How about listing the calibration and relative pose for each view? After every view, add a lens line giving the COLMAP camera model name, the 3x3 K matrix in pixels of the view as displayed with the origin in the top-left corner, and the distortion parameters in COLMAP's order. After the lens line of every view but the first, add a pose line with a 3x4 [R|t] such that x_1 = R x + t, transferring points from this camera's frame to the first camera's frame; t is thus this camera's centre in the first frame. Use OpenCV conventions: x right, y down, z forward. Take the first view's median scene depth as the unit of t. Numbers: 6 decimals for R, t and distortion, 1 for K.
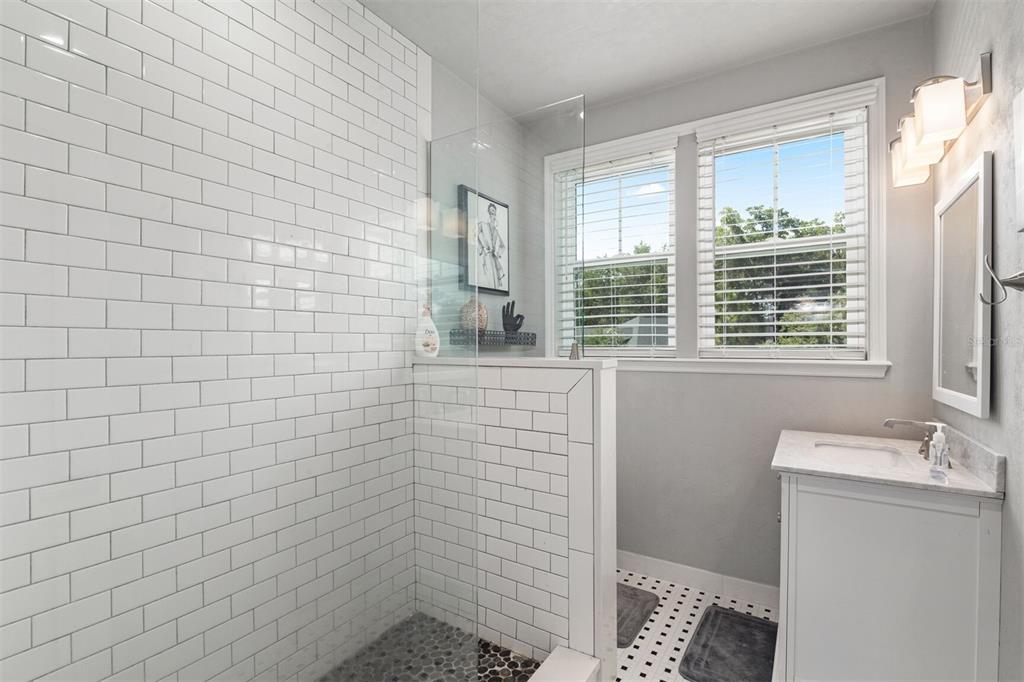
lens RADIAL K [[466.7, 0, 509.7], [0, 466.7, 345.8], [0, 0, 1]] dist [0.001371, 0.000101]
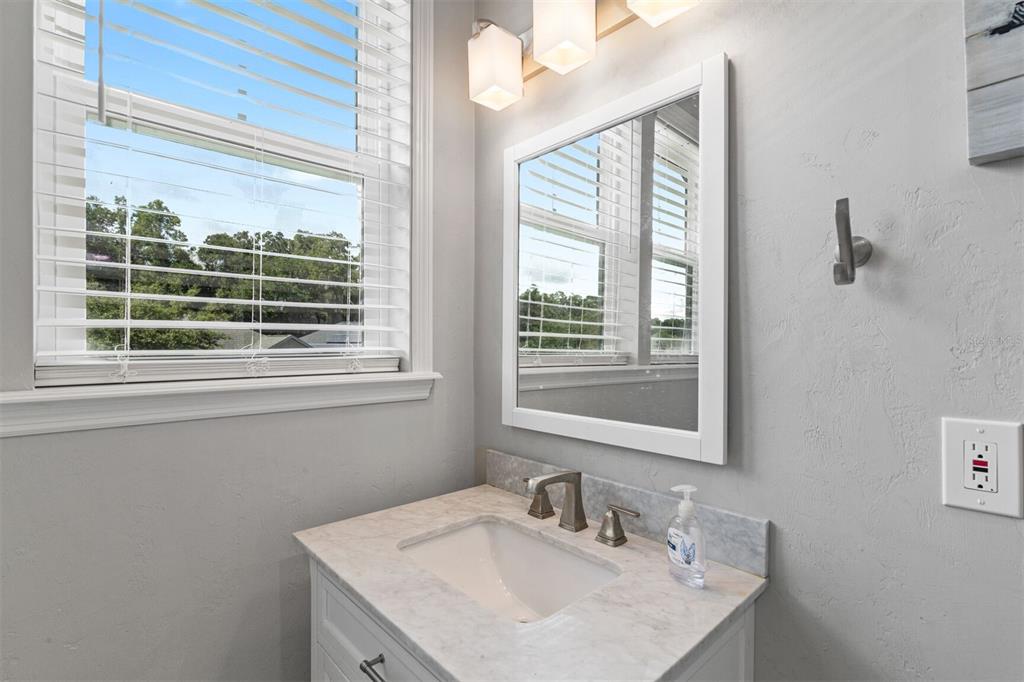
lens RADIAL K [[466.7, 0, 509.1], [0, 466.7, 346.6], [0, 0, 1]] dist [0.001371, 0.000101]
pose [[0.255652, -0.007120, 0.966743, 0.207827], [0.001025, 0.999974, 0.007093, -0.007900], [-0.966768, -0.000822, 0.255653, 0.729486]]
